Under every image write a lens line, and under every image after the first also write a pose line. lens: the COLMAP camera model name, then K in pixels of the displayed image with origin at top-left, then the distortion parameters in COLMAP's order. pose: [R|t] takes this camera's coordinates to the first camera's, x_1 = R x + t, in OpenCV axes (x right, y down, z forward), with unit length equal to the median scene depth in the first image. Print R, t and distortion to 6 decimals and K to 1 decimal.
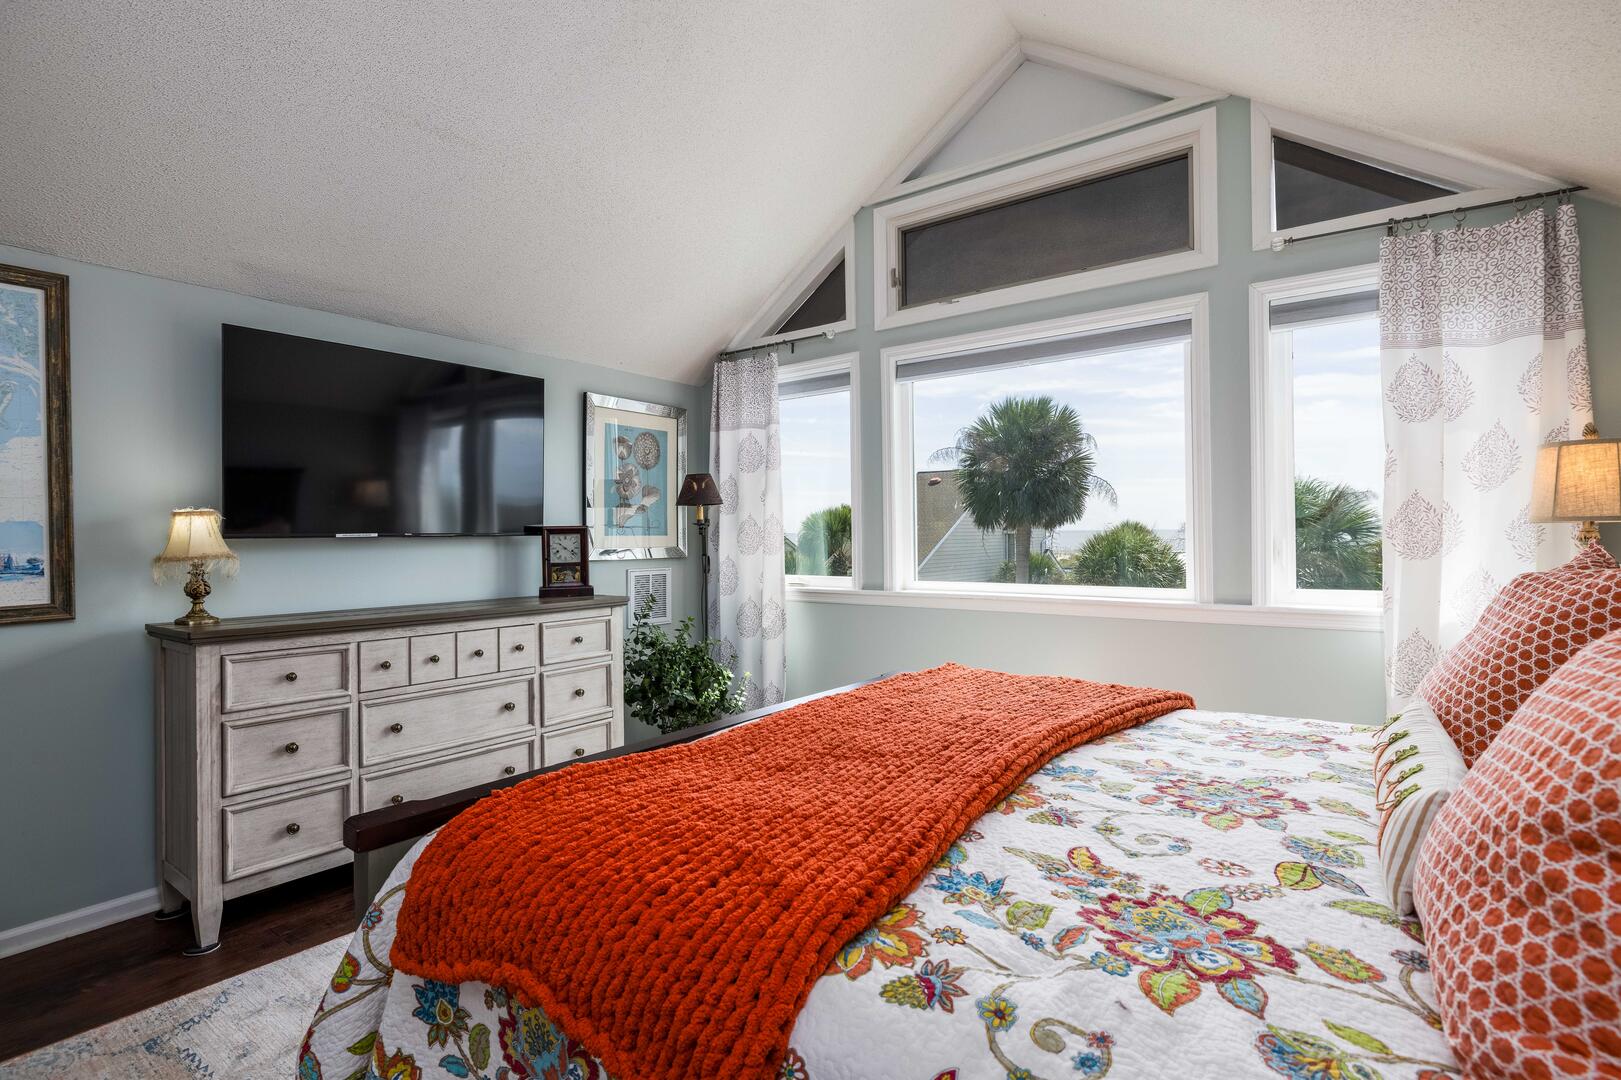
lens RADIAL K [[901.0, 0, 810.5], [0, 901.0, 540.0], [0, 0, 1]] dist [-0.001814, 0.000721]
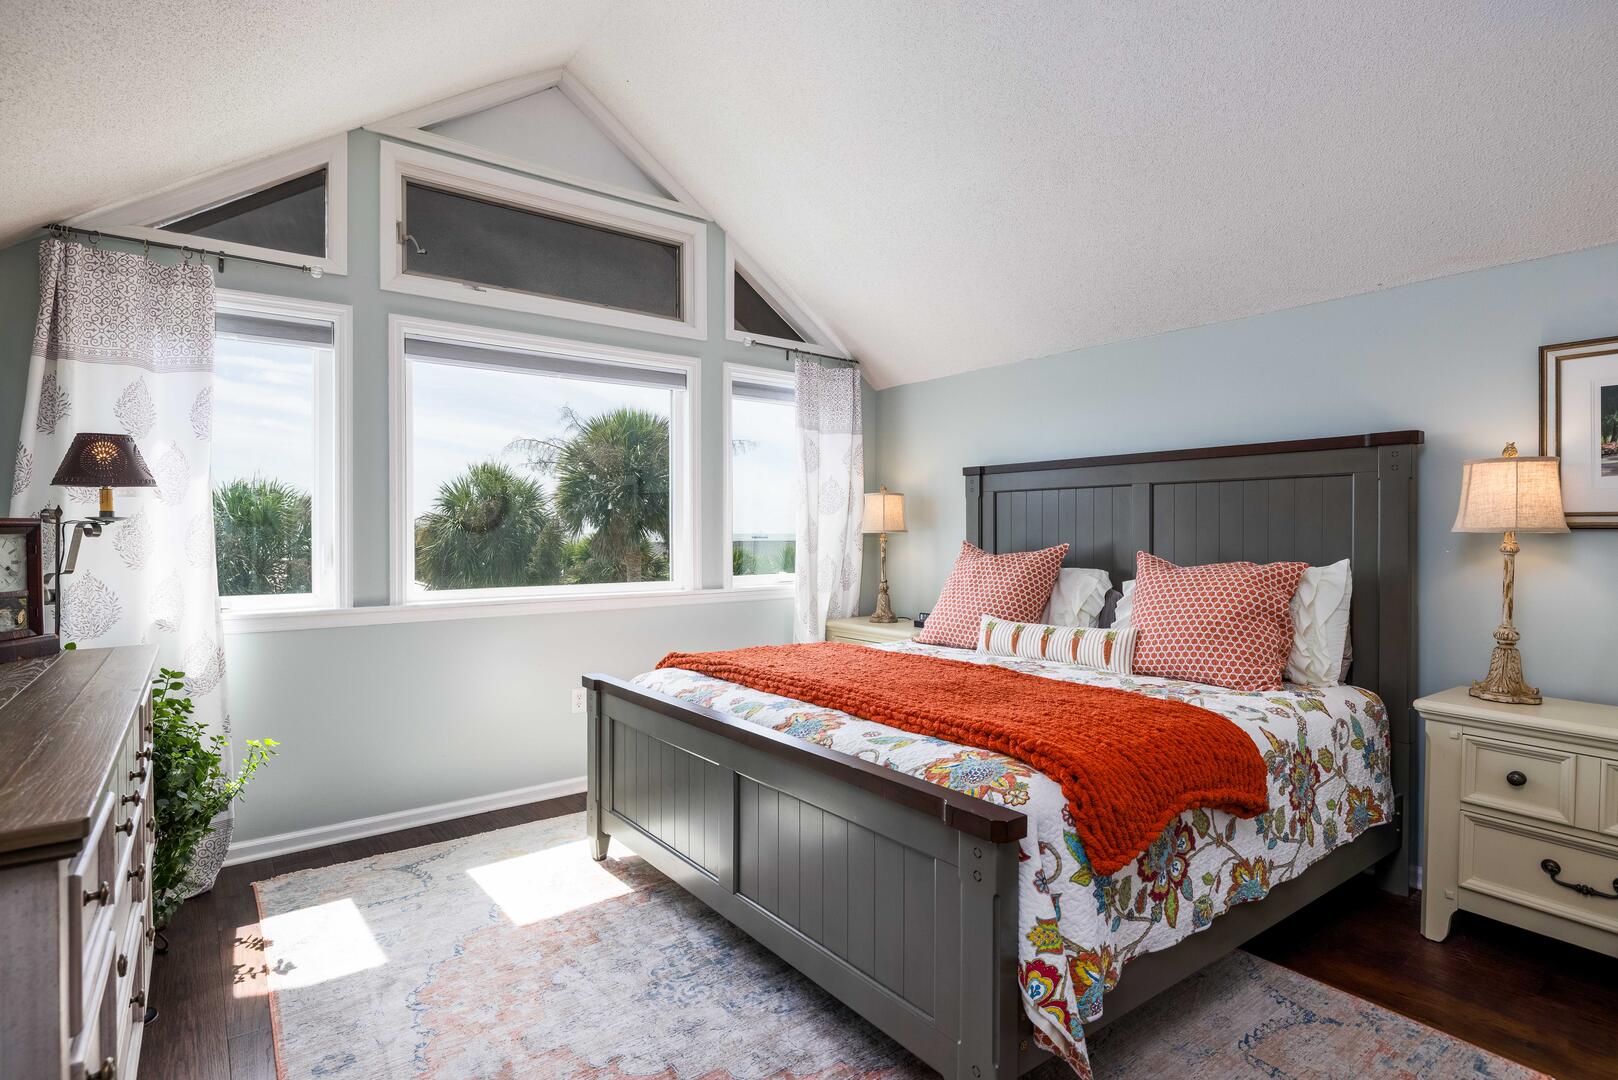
lens RADIAL K [[799.6, 0, 809.0], [0, 799.6, 540.0], [0, 0, 1]] dist [-0.005951, 0.000898]
pose [[0.221653, 0.003879, 0.975118, -0.555971], [0.006863, 0.999961, -0.005538, 0.002946], [-0.975101, 0.007919, 0.221618, 0.469398]]
